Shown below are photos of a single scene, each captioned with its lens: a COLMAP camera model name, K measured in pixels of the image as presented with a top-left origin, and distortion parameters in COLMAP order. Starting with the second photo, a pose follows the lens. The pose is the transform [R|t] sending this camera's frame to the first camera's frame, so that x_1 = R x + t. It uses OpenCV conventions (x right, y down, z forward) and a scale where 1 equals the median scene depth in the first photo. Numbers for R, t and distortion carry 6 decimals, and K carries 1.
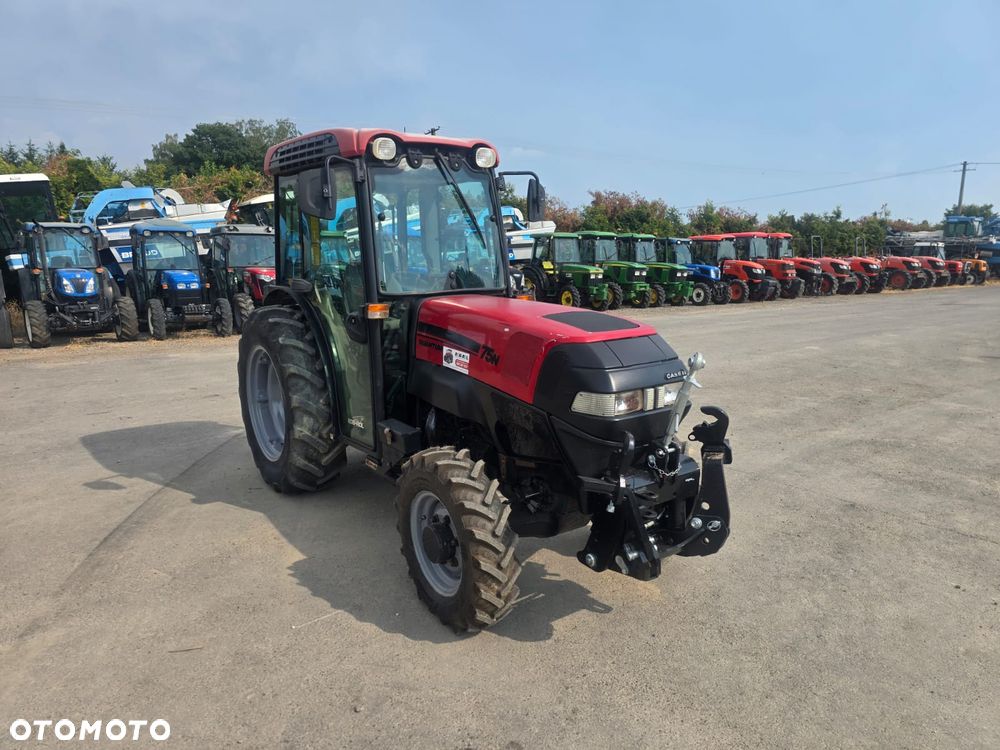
lens RADIAL K [[674.0, 0, 498.3], [0, 674.0, 377.0], [0, 0, 1]] dist [0.060217, -0.056536]
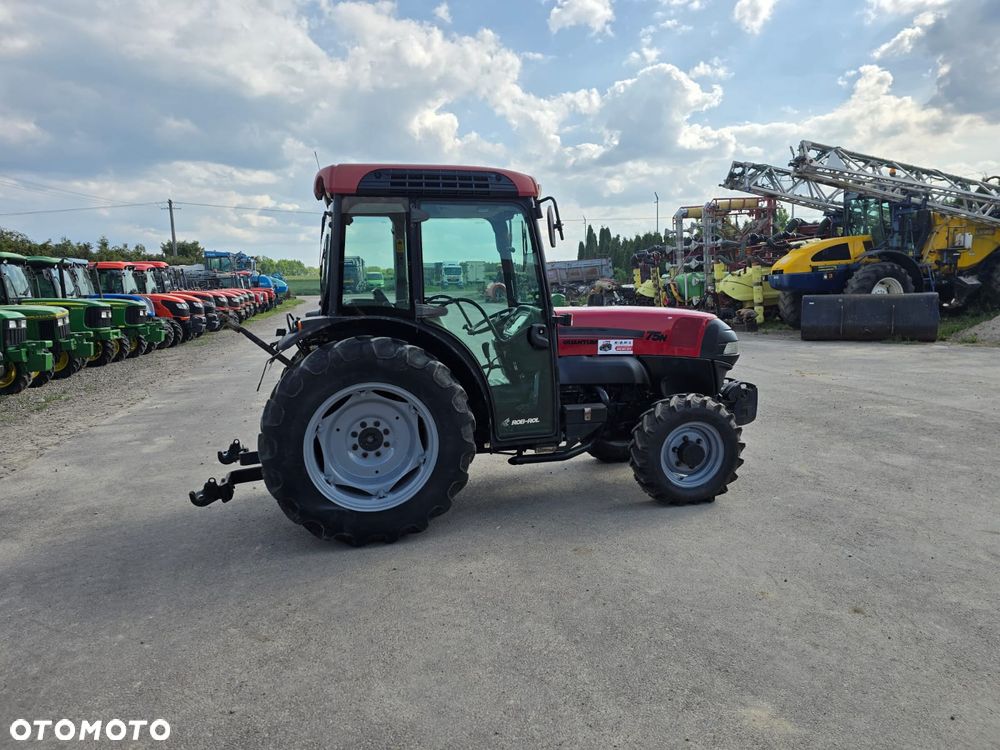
lens RADIAL K [[674.0, 0, 498.3], [0, 674.0, 377.0], [0, 0, 1]] dist [0.060217, -0.056536]
pose [[0.381070, -0.135036, 0.914632, -1.380800], [0.189593, 0.979666, 0.065646, -0.097656], [-0.904898, 0.148392, 0.398923, 0.620865]]
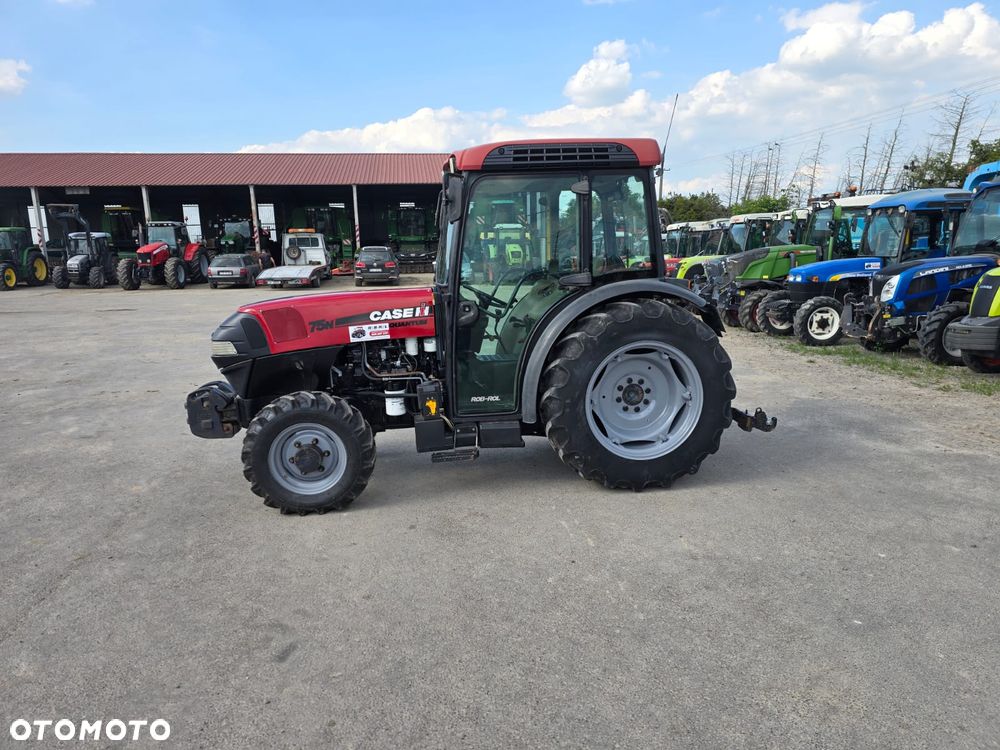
lens RADIAL K [[674.0, 0, 498.3], [0, 674.0, 377.0], [0, 0, 1]] dist [0.060217, -0.056536]
pose [[-0.461800, 0.183558, -0.867783, 1.064032], [-0.129434, 0.953934, 0.270661, -0.337771], [0.877490, 0.237312, -0.416767, 1.776680]]
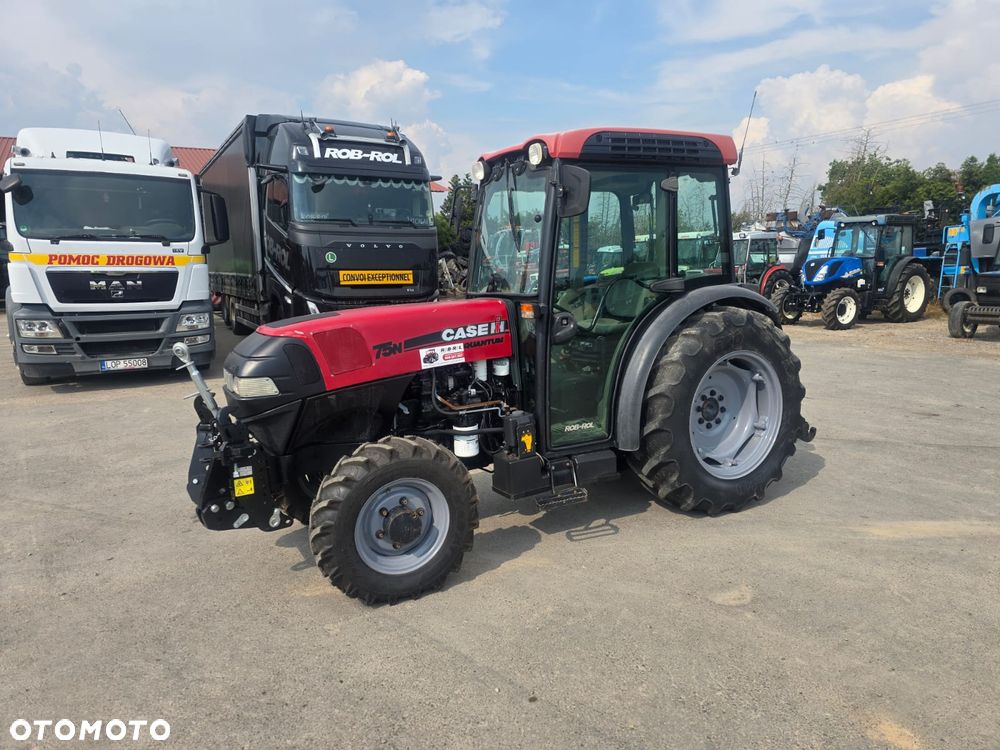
lens RADIAL K [[665.0, 0, 493.1], [0, 665.0, 377.0], [0, 0, 1]] dist [0.065592, -0.066456]
pose [[-0.118026, 0.173141, -0.977800, 1.027618], [-0.150196, 0.970241, 0.189932, -0.213339], [0.981586, 0.169279, -0.088509, 1.189601]]
